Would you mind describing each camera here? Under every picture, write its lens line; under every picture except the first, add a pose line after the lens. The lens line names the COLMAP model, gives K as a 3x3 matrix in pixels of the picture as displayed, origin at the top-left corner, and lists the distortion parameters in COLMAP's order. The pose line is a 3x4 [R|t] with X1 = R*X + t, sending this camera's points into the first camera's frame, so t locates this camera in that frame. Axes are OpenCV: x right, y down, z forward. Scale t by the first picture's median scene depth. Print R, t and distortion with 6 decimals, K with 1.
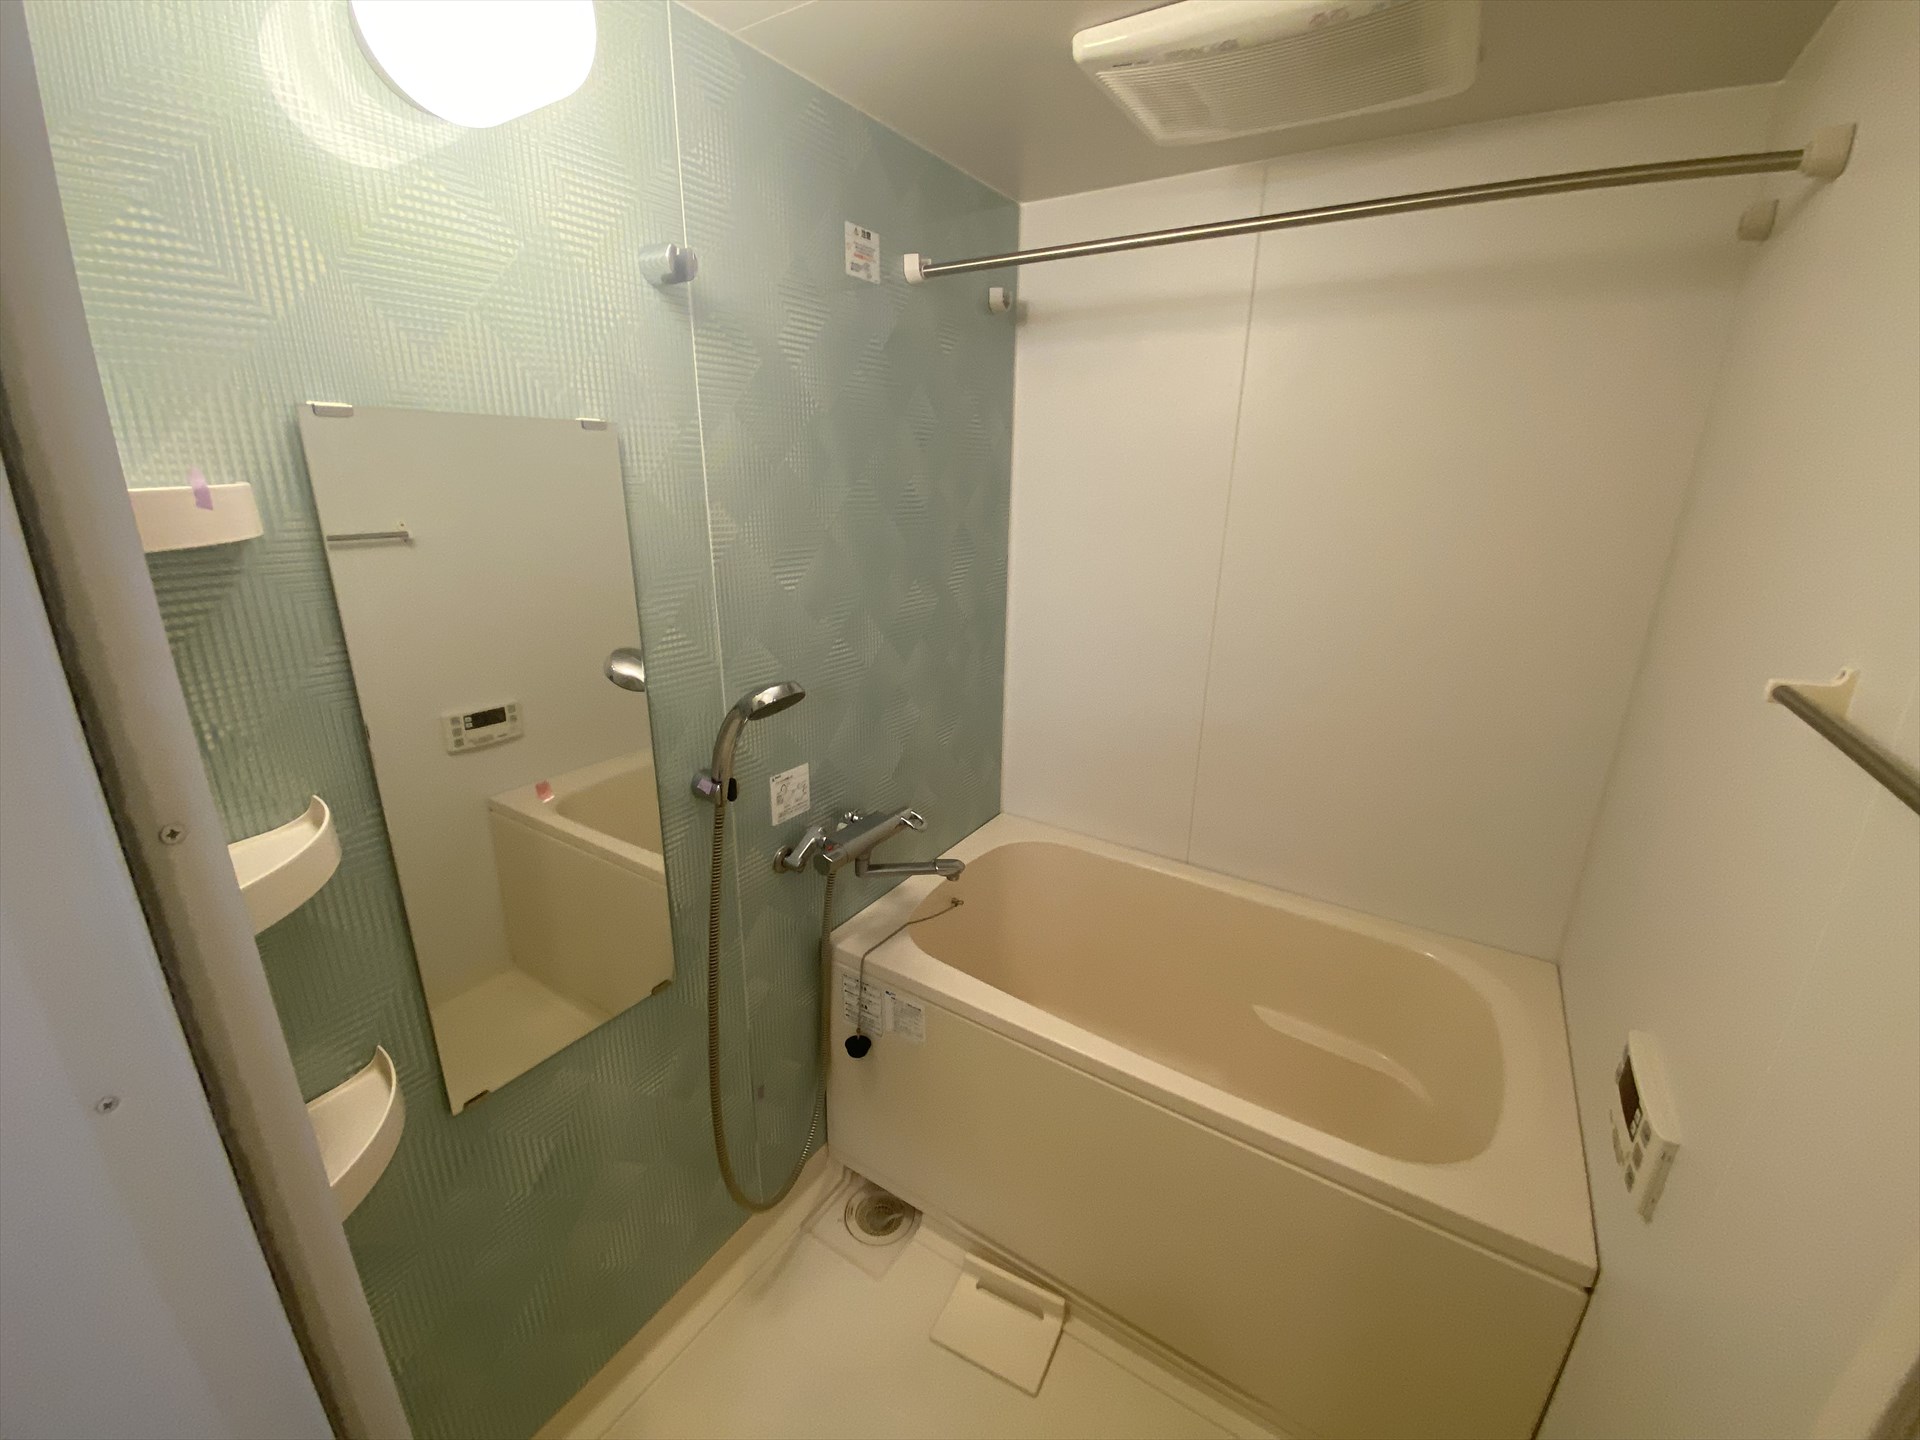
lens RADIAL K [[779.6, 0, 951.4], [0, 779.6, 722.6], [0, 0, 1]] dist [0.038193, -0.028673]
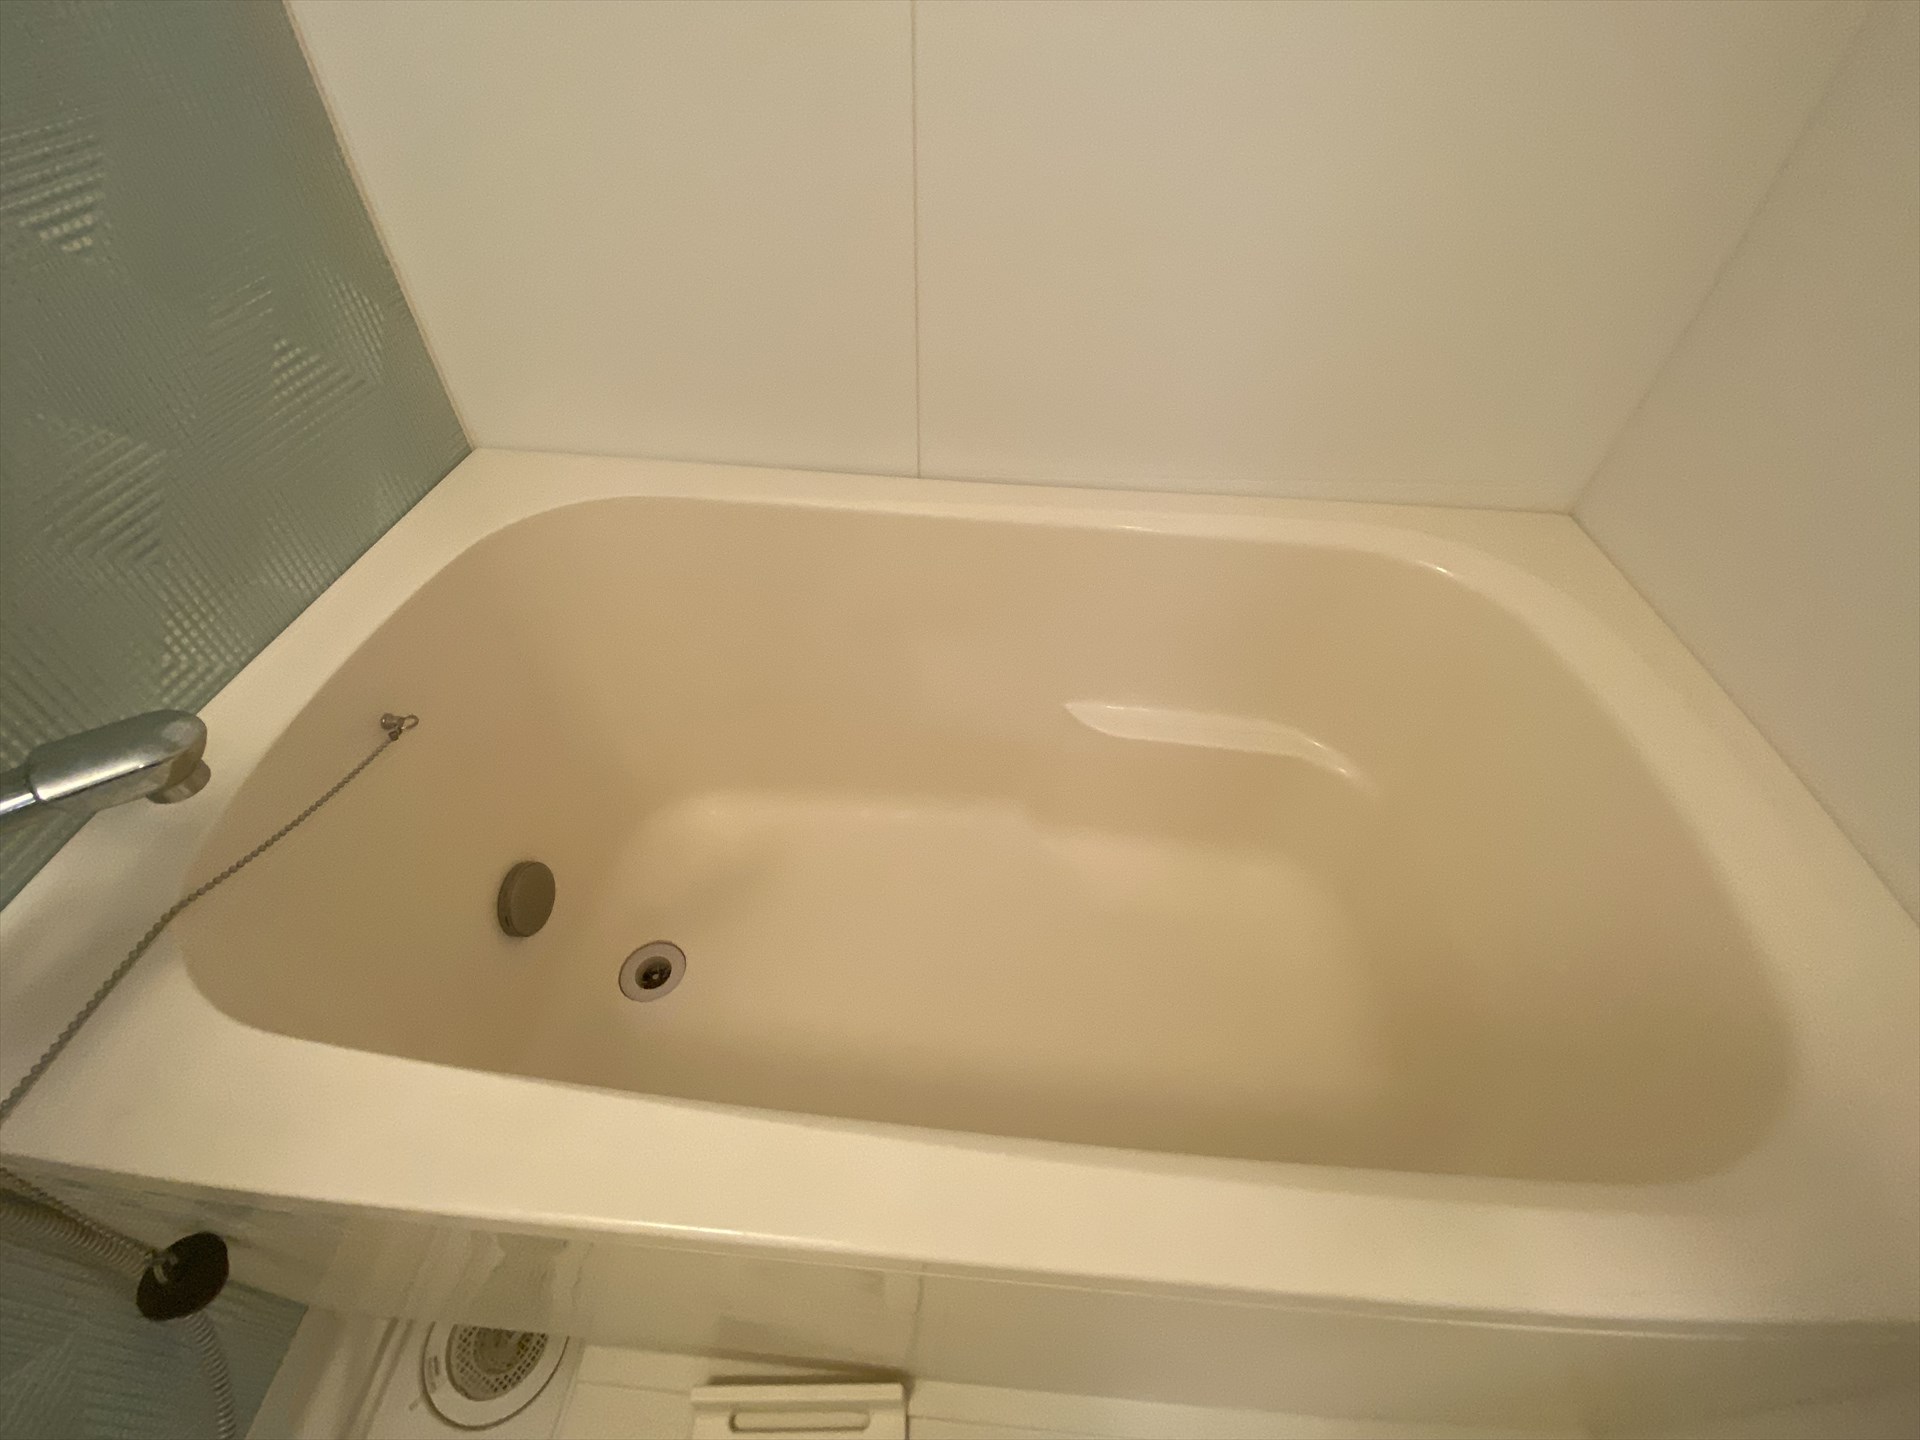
lens RADIAL K [[779.6, 0, 951.4], [0, 779.6, 722.6], [0, 0, 1]] dist [0.038193, -0.028673]
pose [[0.876877, -0.336283, 0.343512, 0.120394], [0.130889, 0.854609, 0.502506, 0.082230], [-0.462552, -0.395674, 0.793403, 0.636895]]
